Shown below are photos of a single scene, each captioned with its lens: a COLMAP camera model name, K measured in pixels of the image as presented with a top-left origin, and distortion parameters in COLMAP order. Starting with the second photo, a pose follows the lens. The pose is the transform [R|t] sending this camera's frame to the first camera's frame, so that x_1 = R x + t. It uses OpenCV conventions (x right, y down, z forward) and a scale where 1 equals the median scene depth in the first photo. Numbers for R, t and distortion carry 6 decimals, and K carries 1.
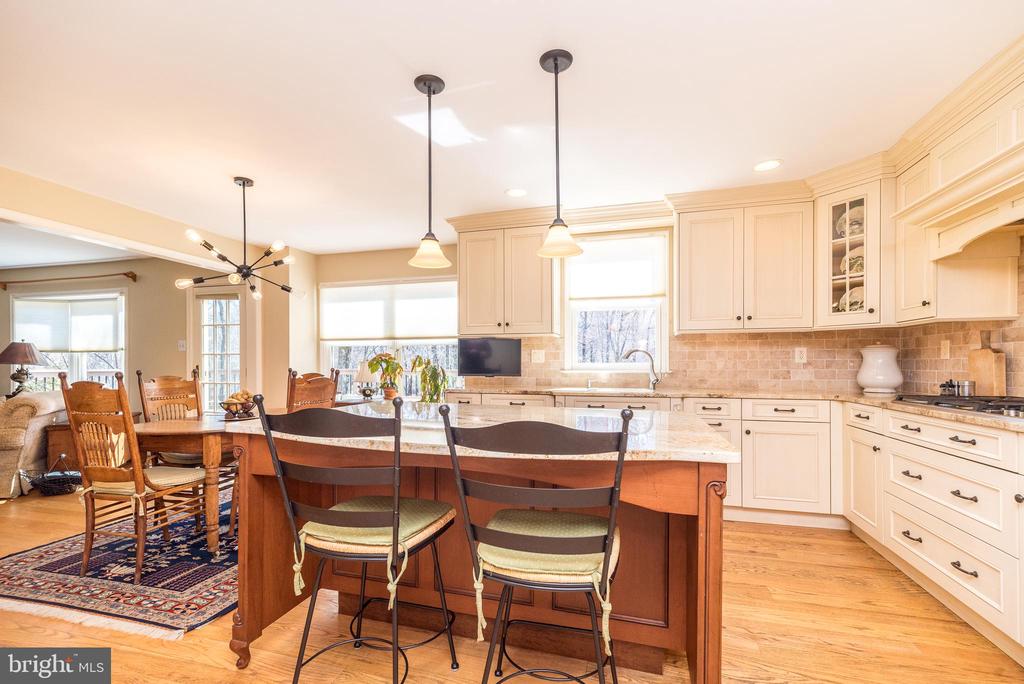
lens RADIAL K [[449.8, 0, 511.4], [0, 449.8, 363.5], [0, 0, 1]] dist [0.010843, -0.000241]
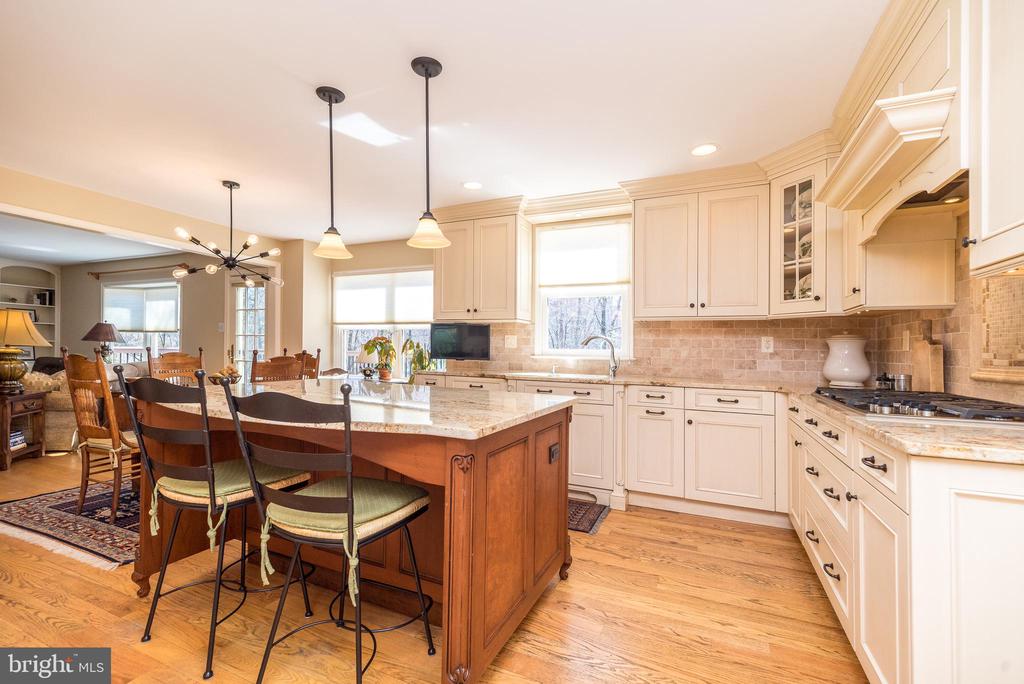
lens RADIAL K [[443.9, 0, 510.2], [0, 443.9, 347.1], [0, 0, 1]] dist [0.010834, 0.000023]
pose [[0.988775, 0.018843, -0.148219, 0.273103], [-0.019784, 0.999792, -0.004880, 0.002190], [0.148097, 0.007758, 0.988942, -0.012299]]
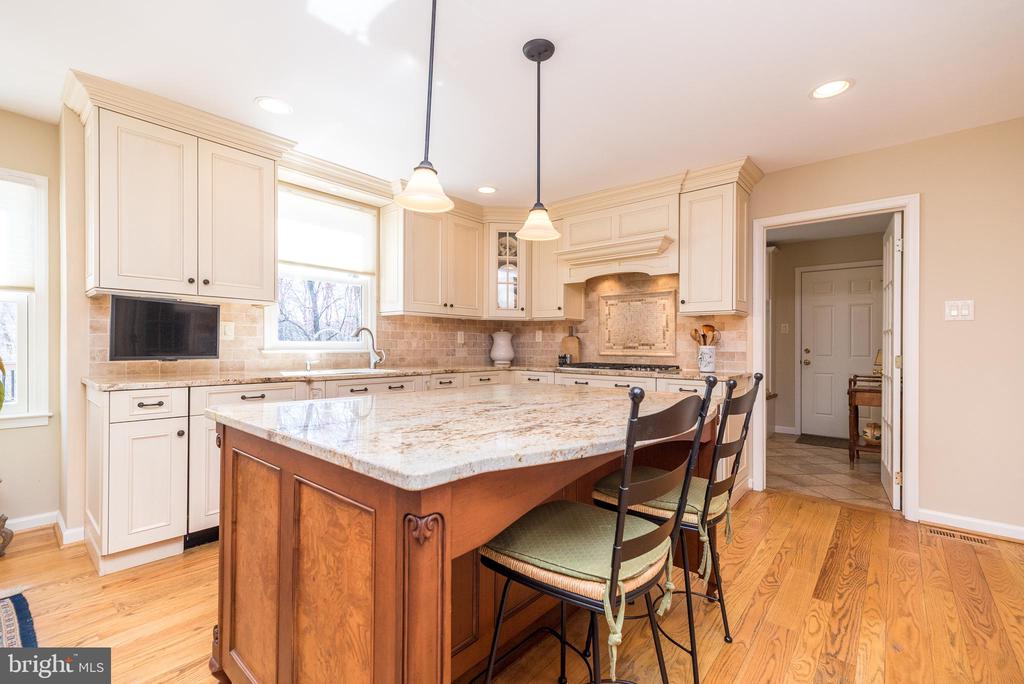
lens RADIAL K [[443.9, 0, 510.2], [0, 443.9, 347.1], [0, 0, 1]] dist [0.010834, 0.000023]
pose [[0.429615, 0.000923, 0.903012, -0.506653], [-0.008963, 0.999955, 0.003242, 0.004647], [-0.902968, -0.009486, 0.429604, 0.364504]]
